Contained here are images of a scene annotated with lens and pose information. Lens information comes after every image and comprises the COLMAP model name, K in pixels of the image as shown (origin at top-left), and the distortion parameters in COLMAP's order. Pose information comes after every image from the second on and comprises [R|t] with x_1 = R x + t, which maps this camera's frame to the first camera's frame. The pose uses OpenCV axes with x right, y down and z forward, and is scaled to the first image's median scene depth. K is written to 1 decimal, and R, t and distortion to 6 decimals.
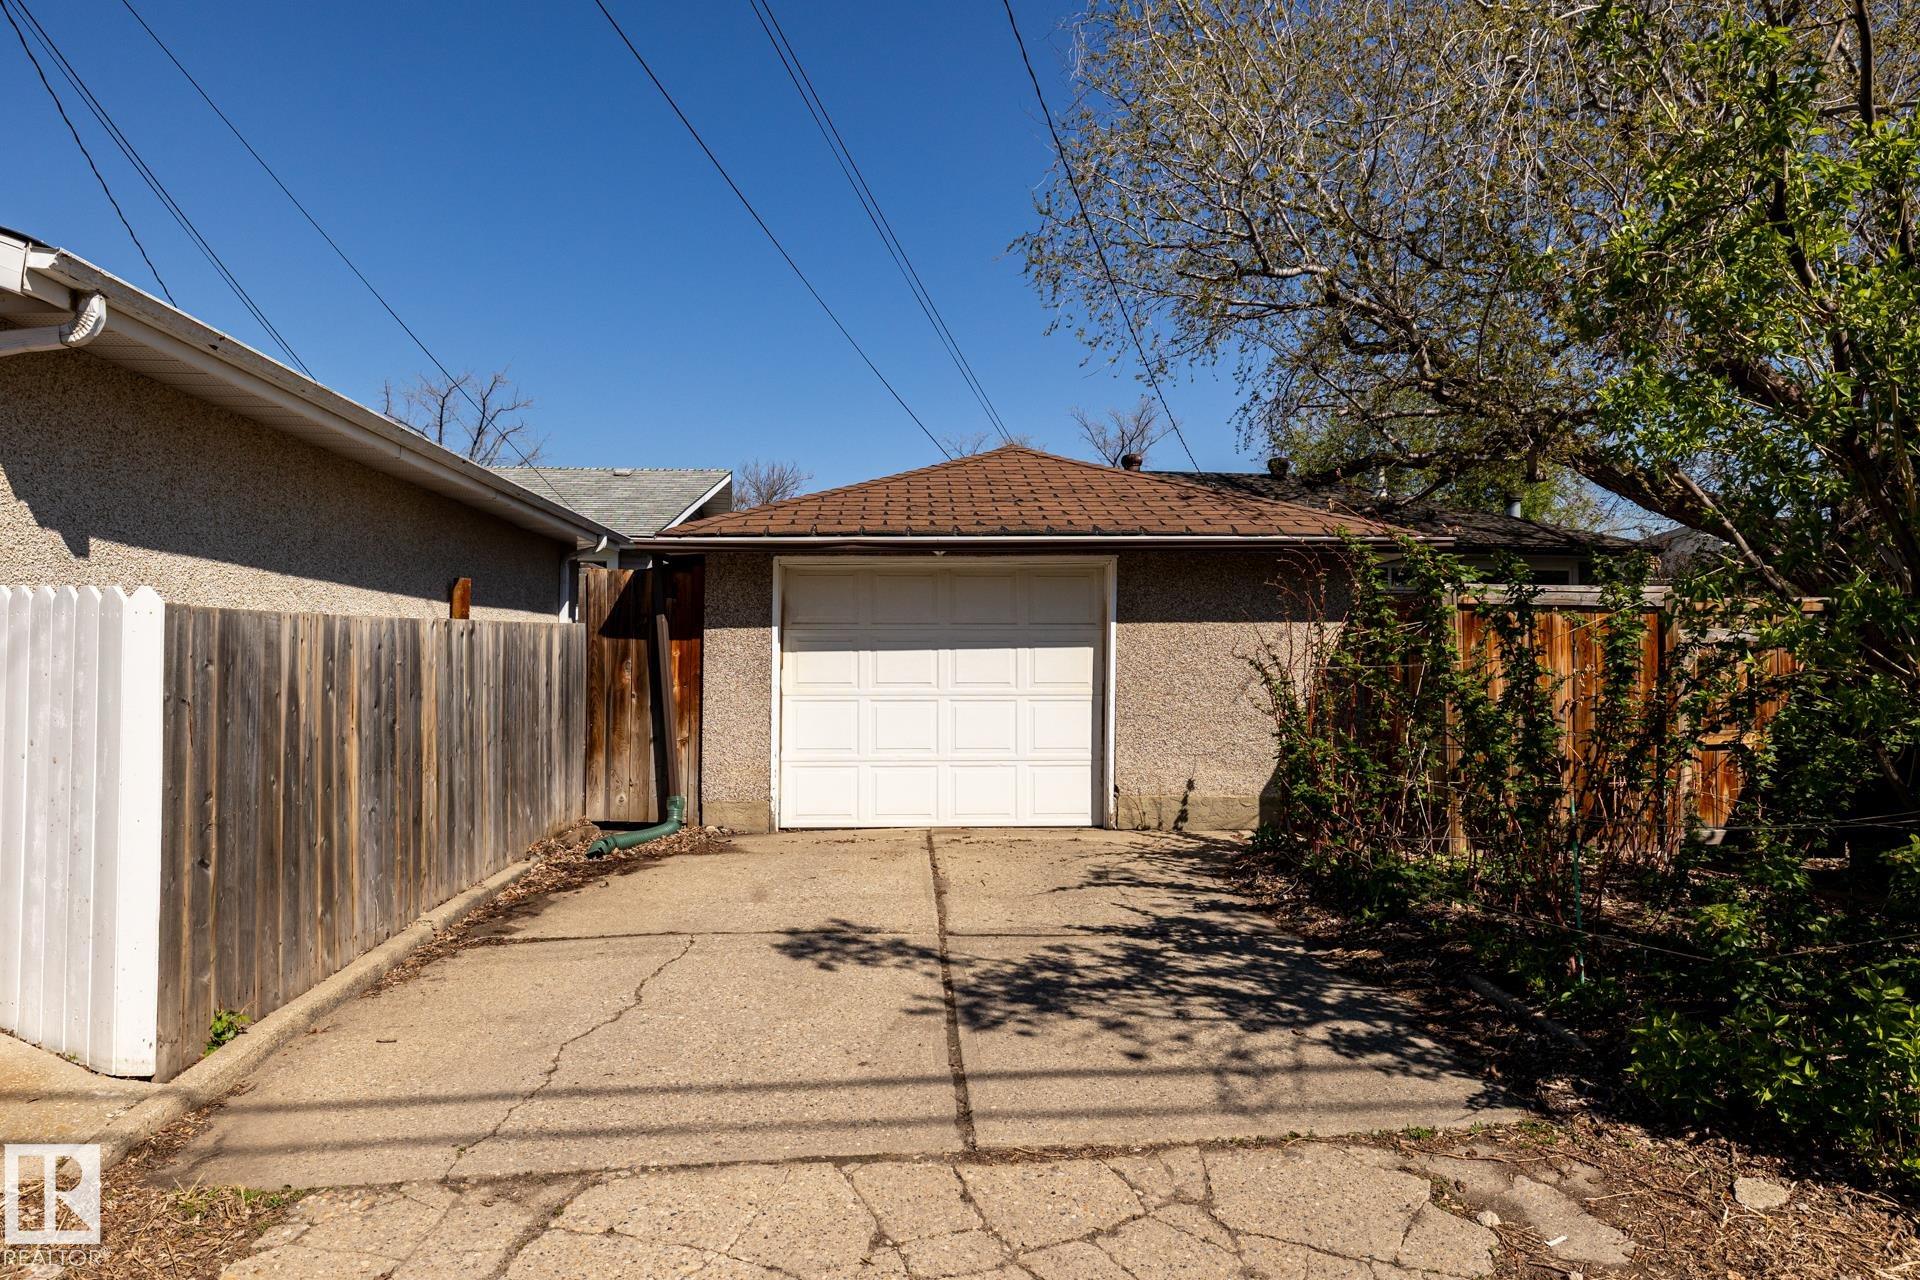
lens RADIAL K [[1120.1, 0, 962.0], [0, 1120.1, 636.0], [0, 0, 1]] dist [0.014638, -0.000683]
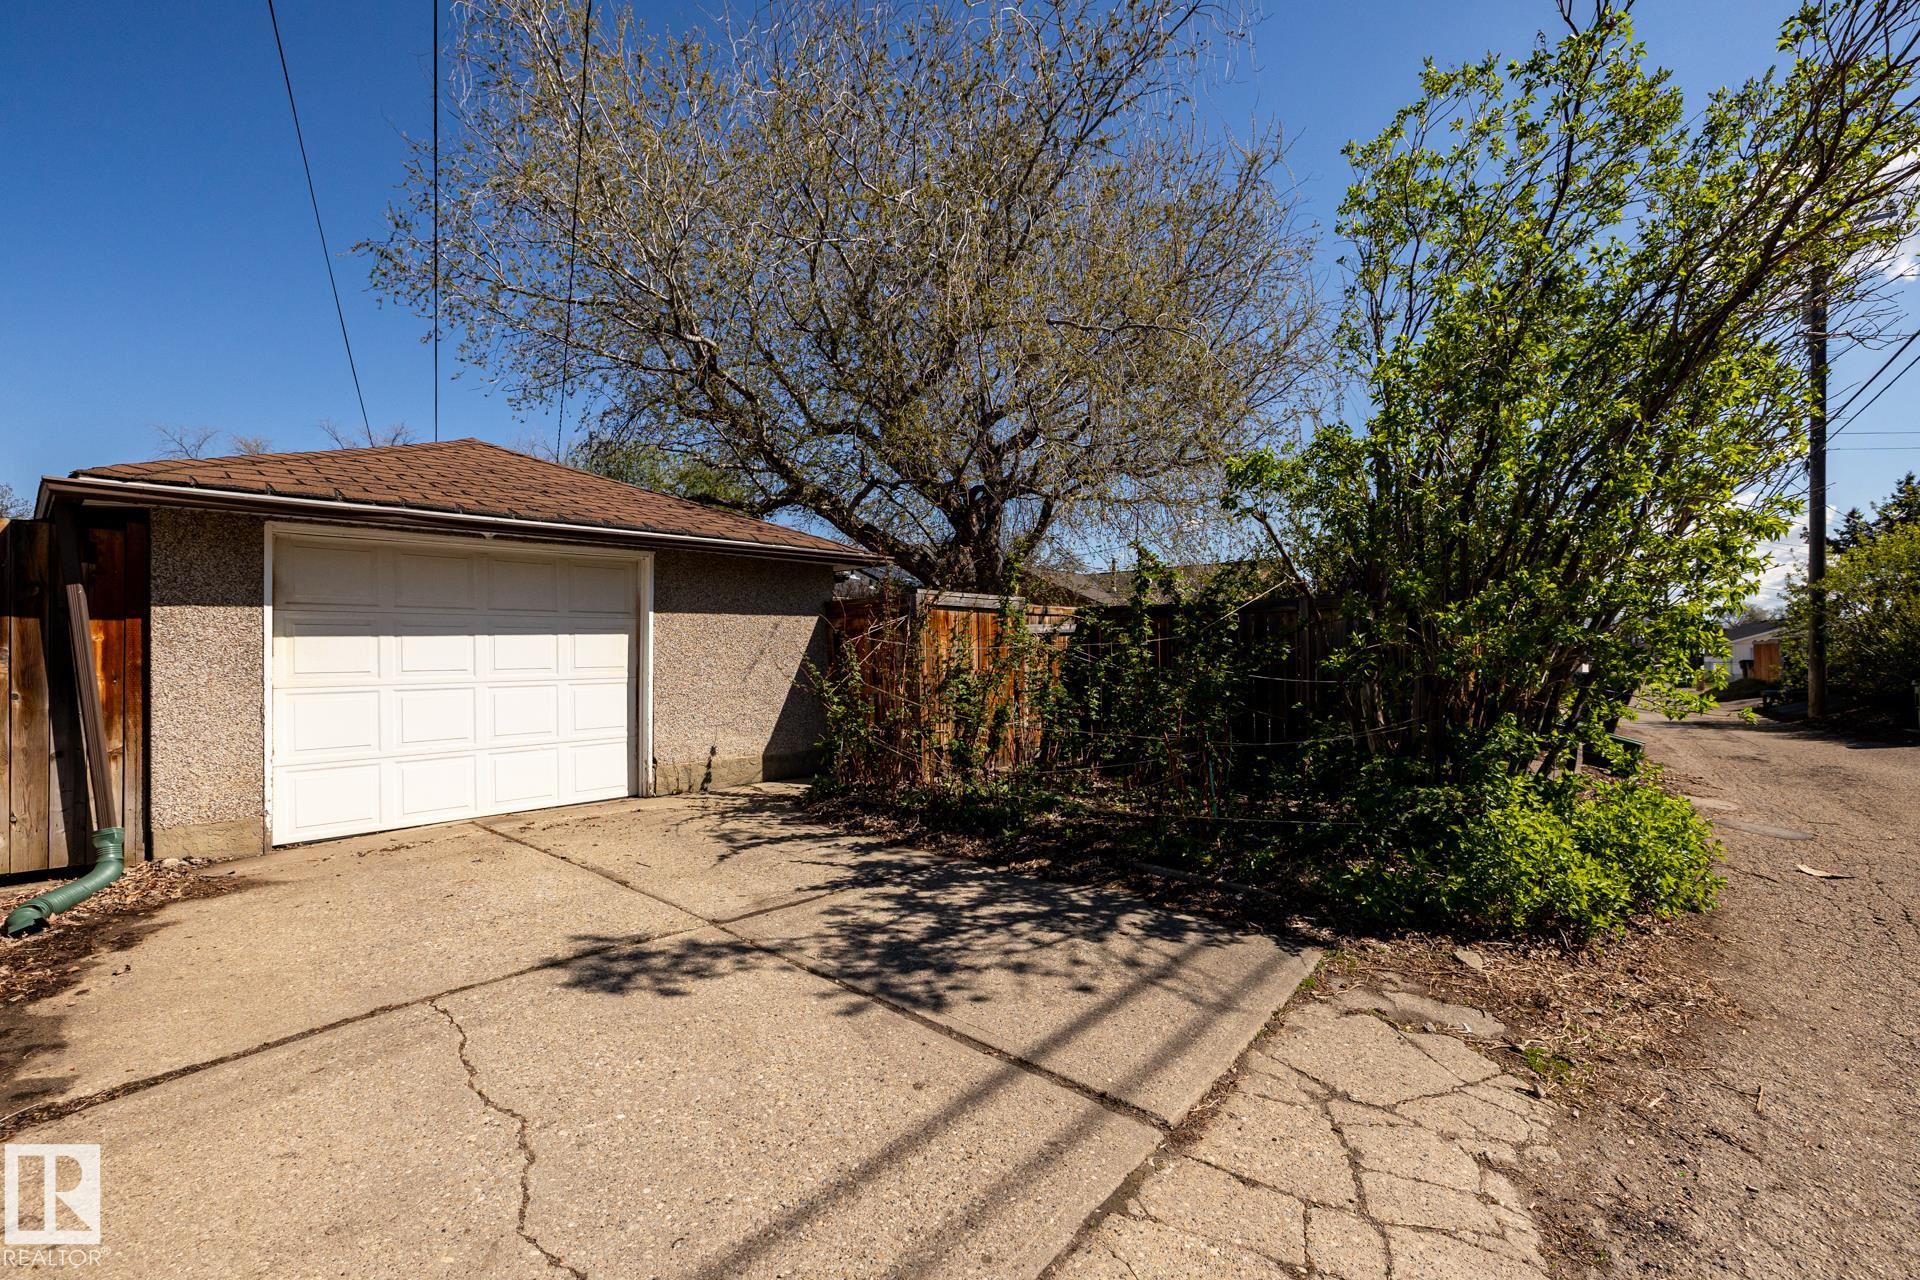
lens RADIAL K [[813.7, 0, 958.5], [0, 813.7, 648.1], [0, 0, 1]] dist [-0.000310, 0.001251]
pose [[0.726793, -0.003795, 0.686846, -0.430333], [-0.009353, 0.999837, 0.015422, 0.018295], [-0.686793, -0.017632, 0.726640, 0.434309]]
